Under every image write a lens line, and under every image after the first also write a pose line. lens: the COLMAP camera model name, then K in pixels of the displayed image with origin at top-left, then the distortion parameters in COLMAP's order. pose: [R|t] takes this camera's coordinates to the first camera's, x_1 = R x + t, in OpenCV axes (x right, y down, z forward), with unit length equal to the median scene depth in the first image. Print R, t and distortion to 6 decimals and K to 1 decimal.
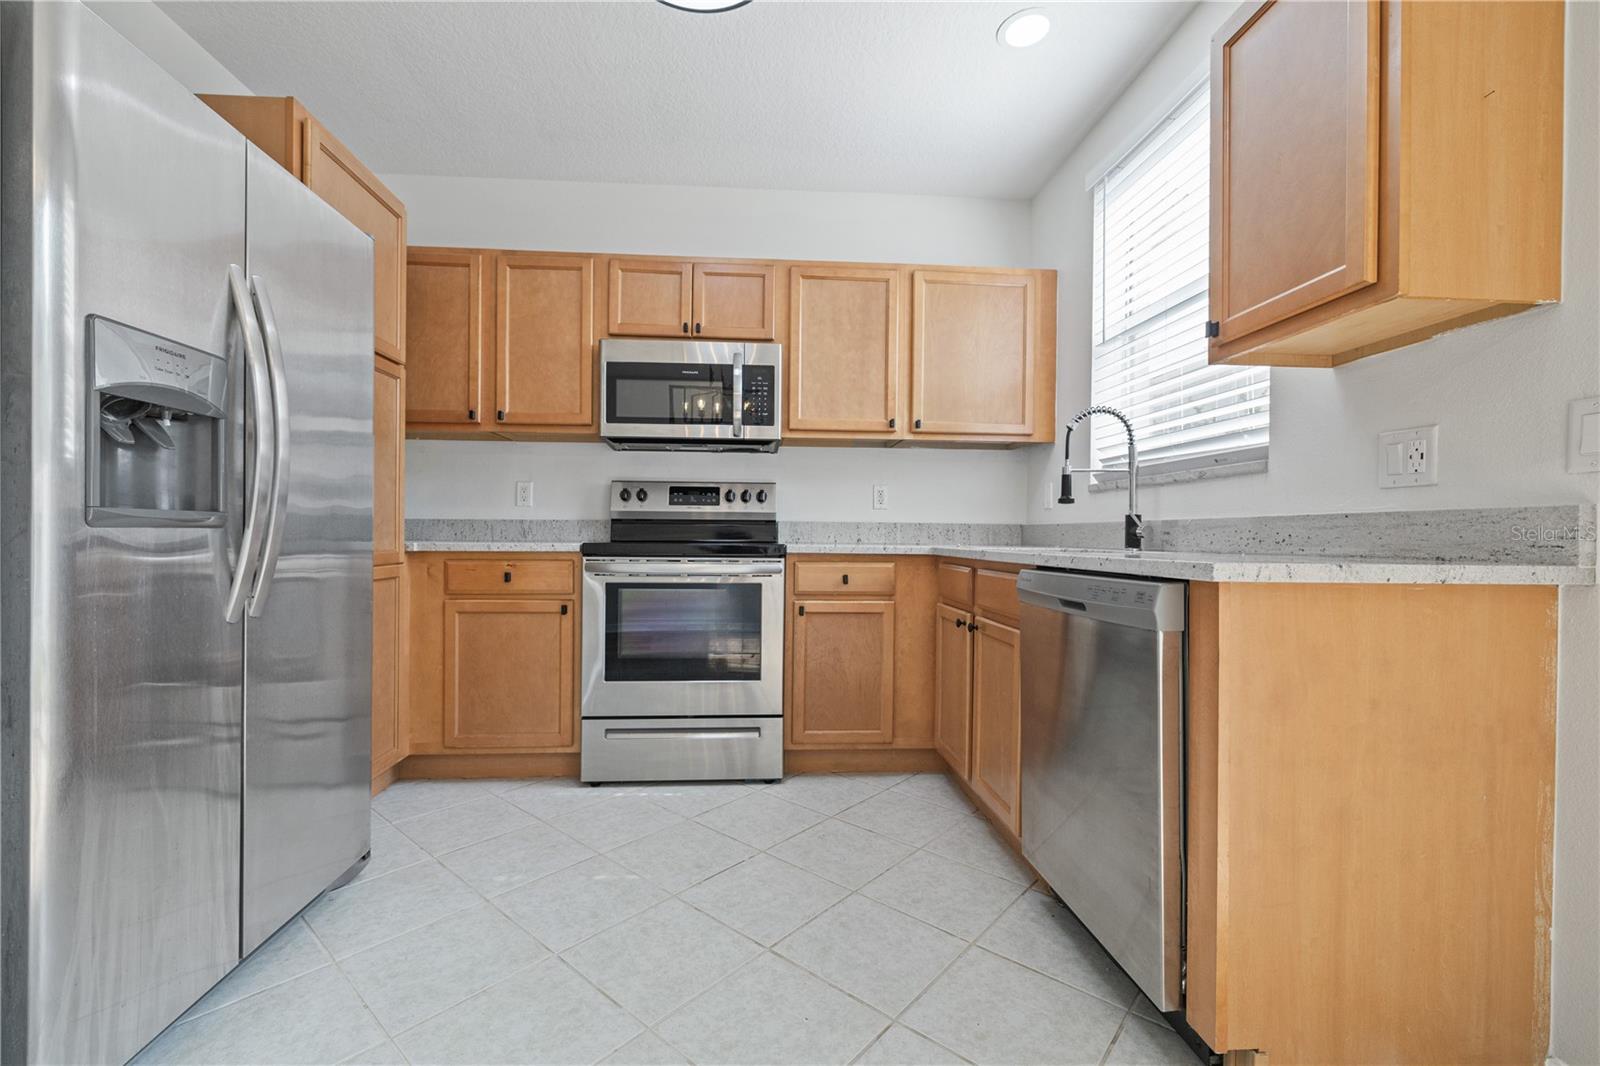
lens RADIAL K [[679.0, 0, 786.1], [0, 679.0, 538.5], [0, 0, 1]] dist [-0.000827, 0.000806]
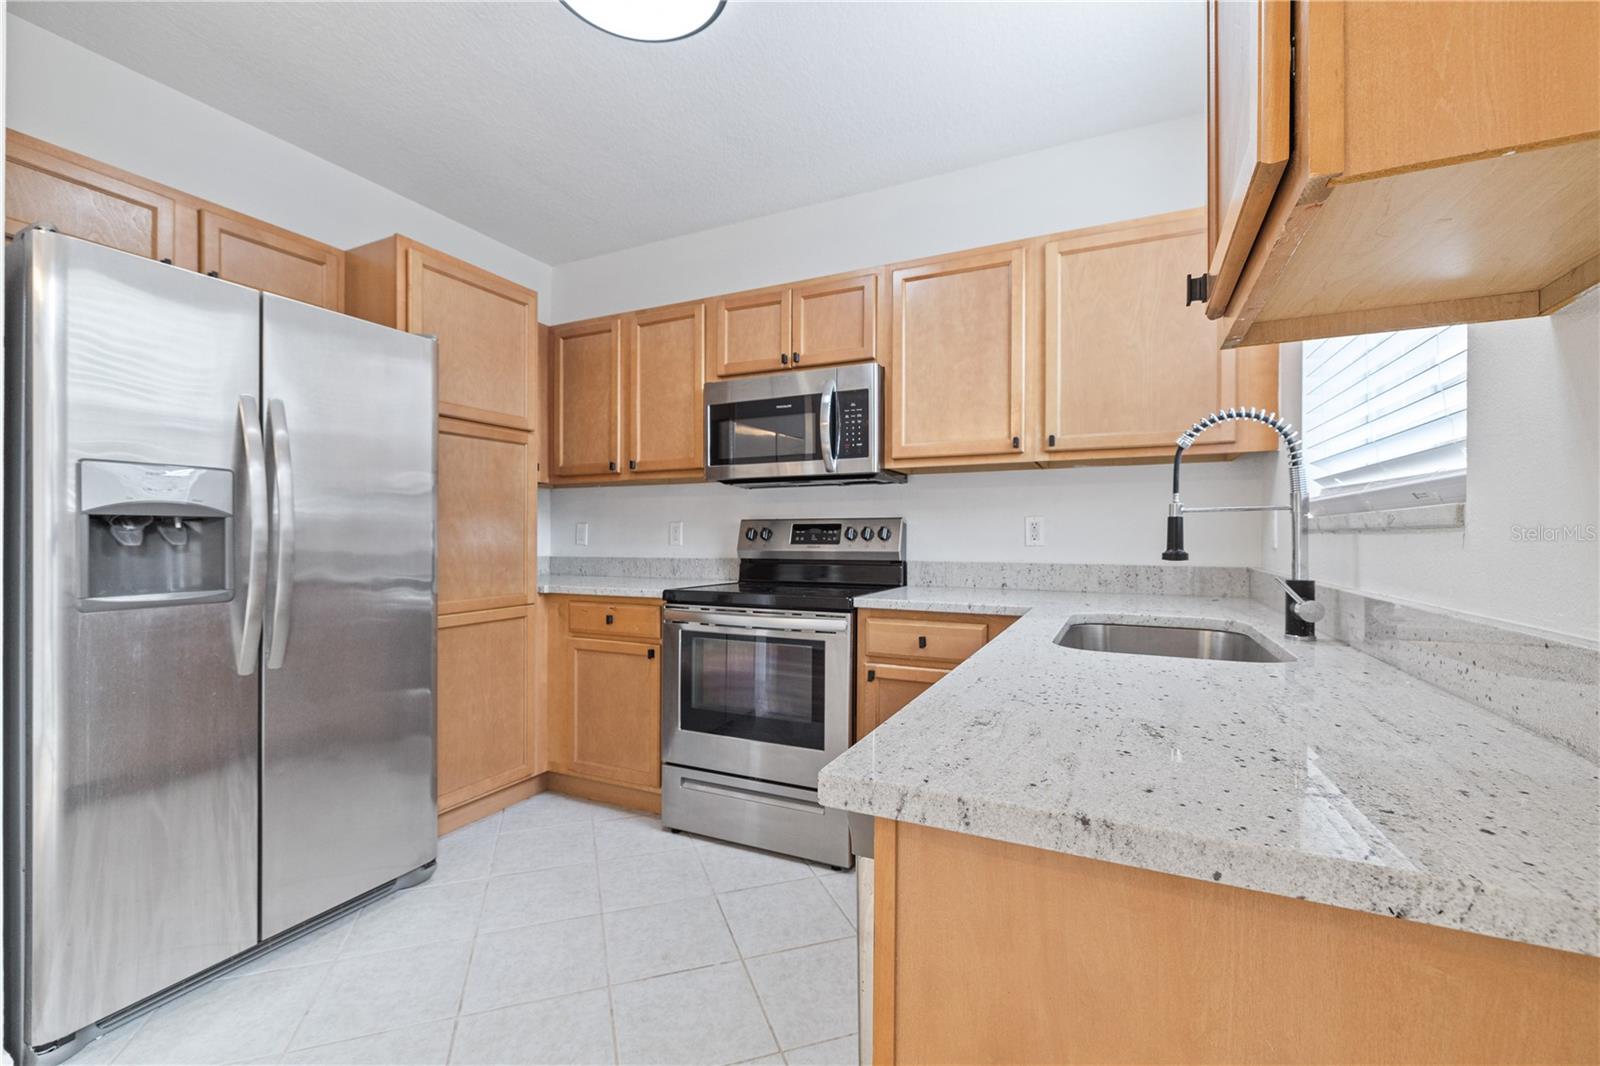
lens RADIAL K [[679.0, 0, 786.1], [0, 679.0, 538.5], [0, 0, 1]] dist [-0.000827, 0.000806]
pose [[0.865684, -0.007578, -0.500534, 0.328444], [0.004327, 0.999961, -0.007656, -0.054864], [0.500572, 0.004461, 0.865683, 0.189664]]
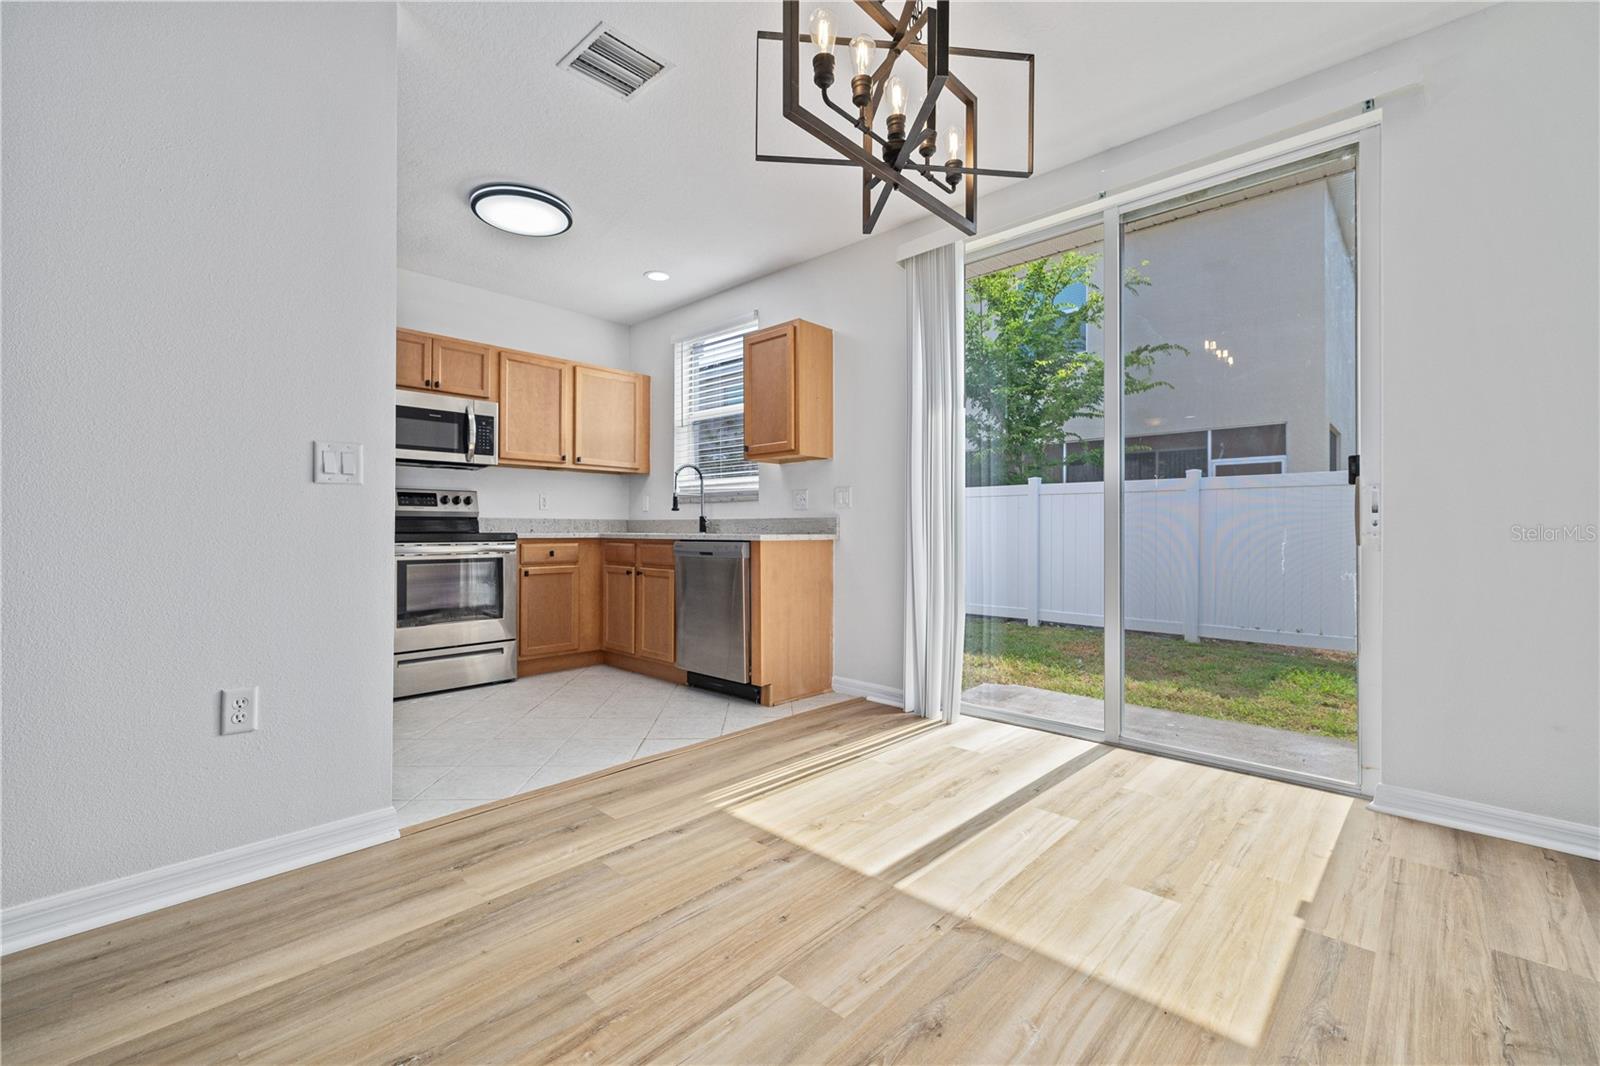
lens RADIAL K [[679.0, 0, 786.1], [0, 679.0, 538.5], [0, 0, 1]] dist [-0.000827, 0.000806]
pose [[0.736152, -0.018677, 0.676559, -0.572396], [0.009415, 0.999805, 0.017357, -0.000313], [-0.676751, -0.006408, 0.736184, -0.573695]]
